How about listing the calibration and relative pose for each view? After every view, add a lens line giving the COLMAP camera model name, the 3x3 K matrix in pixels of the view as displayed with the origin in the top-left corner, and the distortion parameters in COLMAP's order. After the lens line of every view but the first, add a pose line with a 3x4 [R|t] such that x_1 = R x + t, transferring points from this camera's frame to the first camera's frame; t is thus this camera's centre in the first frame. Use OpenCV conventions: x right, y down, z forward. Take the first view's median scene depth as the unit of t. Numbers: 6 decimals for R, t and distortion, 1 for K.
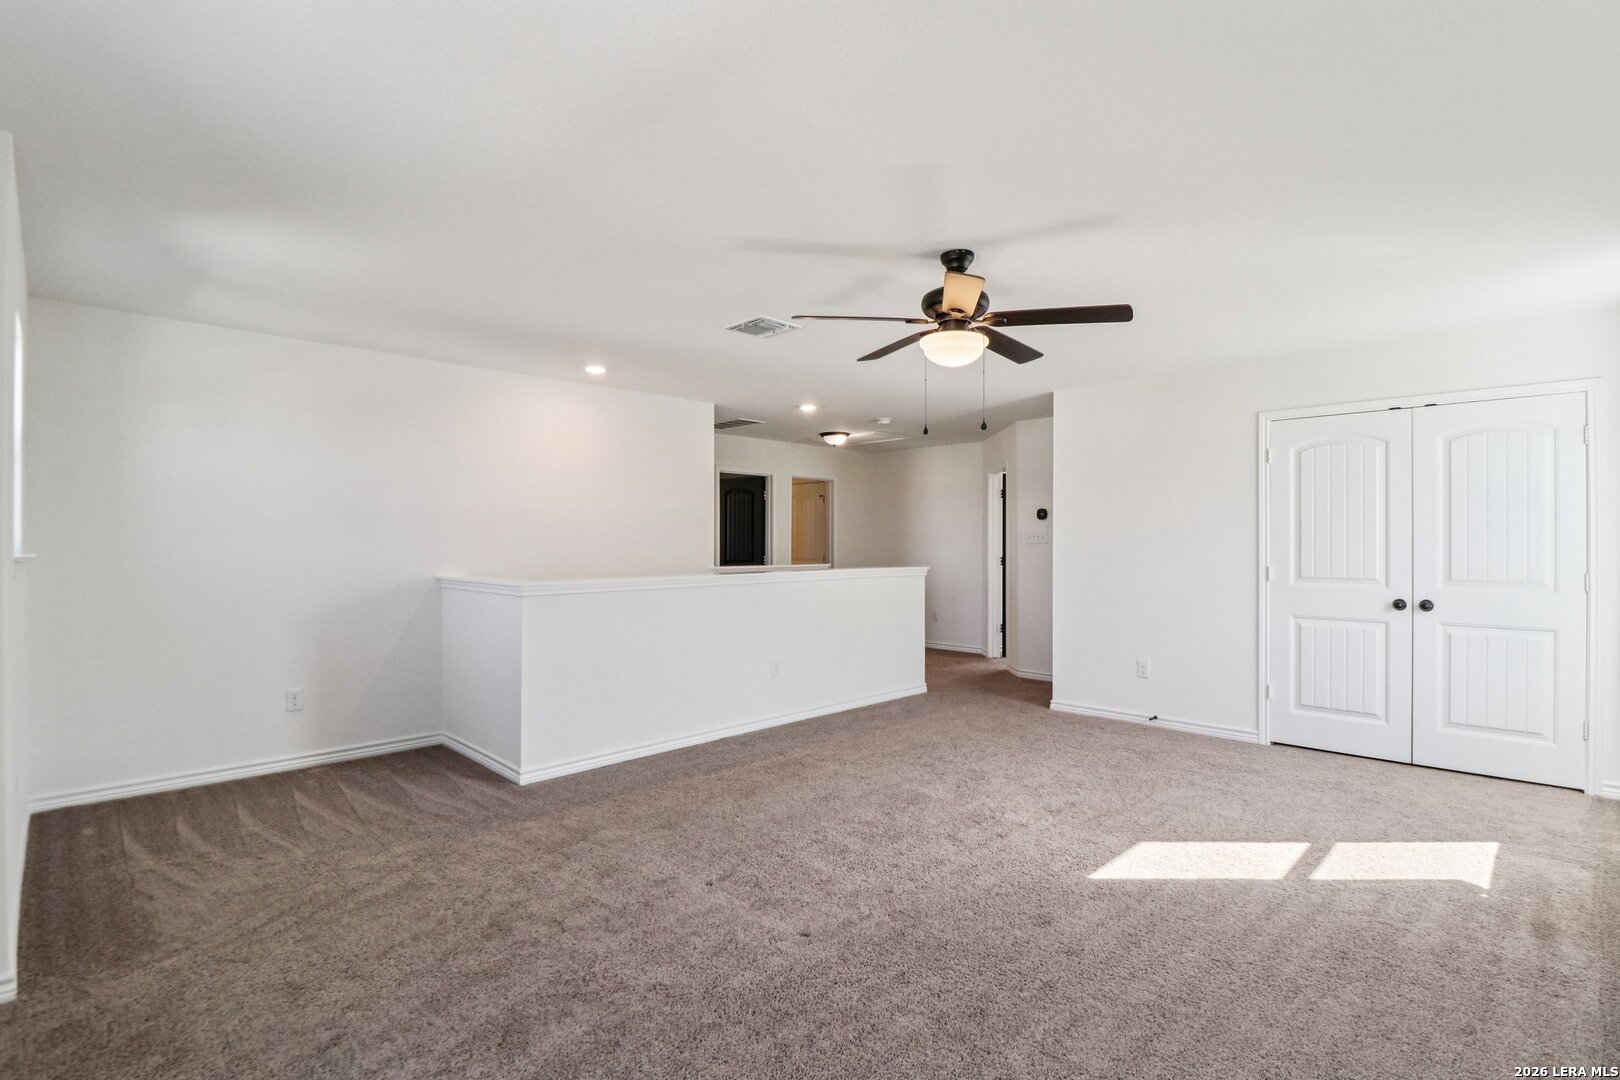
lens RADIAL K [[763.3, 0, 772.3], [0, 763.3, 535.8], [0, 0, 1]] dist [-0.006043, -0.009858]
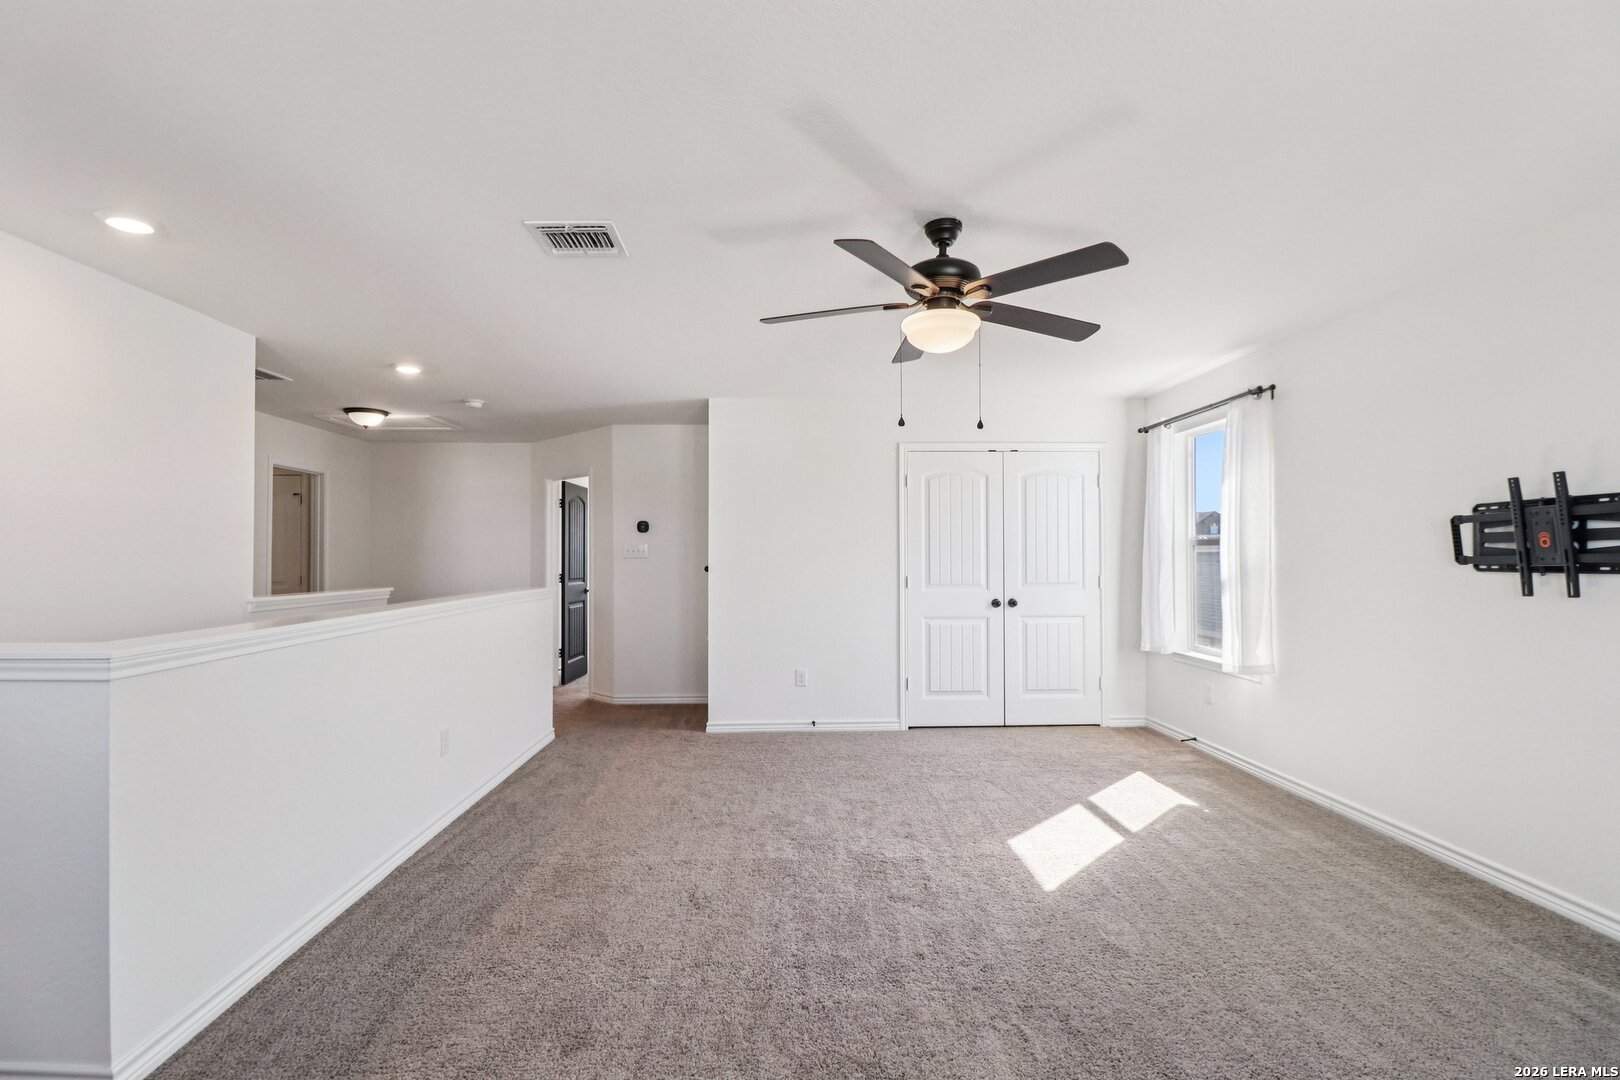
lens RADIAL K [[763.3, 0, 803.8], [0, 763.3, 543.4], [0, 0, 1]] dist [-0.006043, -0.009858]
pose [[0.667365, 0.009154, 0.744675, -0.361164], [-0.001015, 0.999935, -0.011382, 0.004470], [-0.744730, 0.006841, 0.667330, 0.380376]]
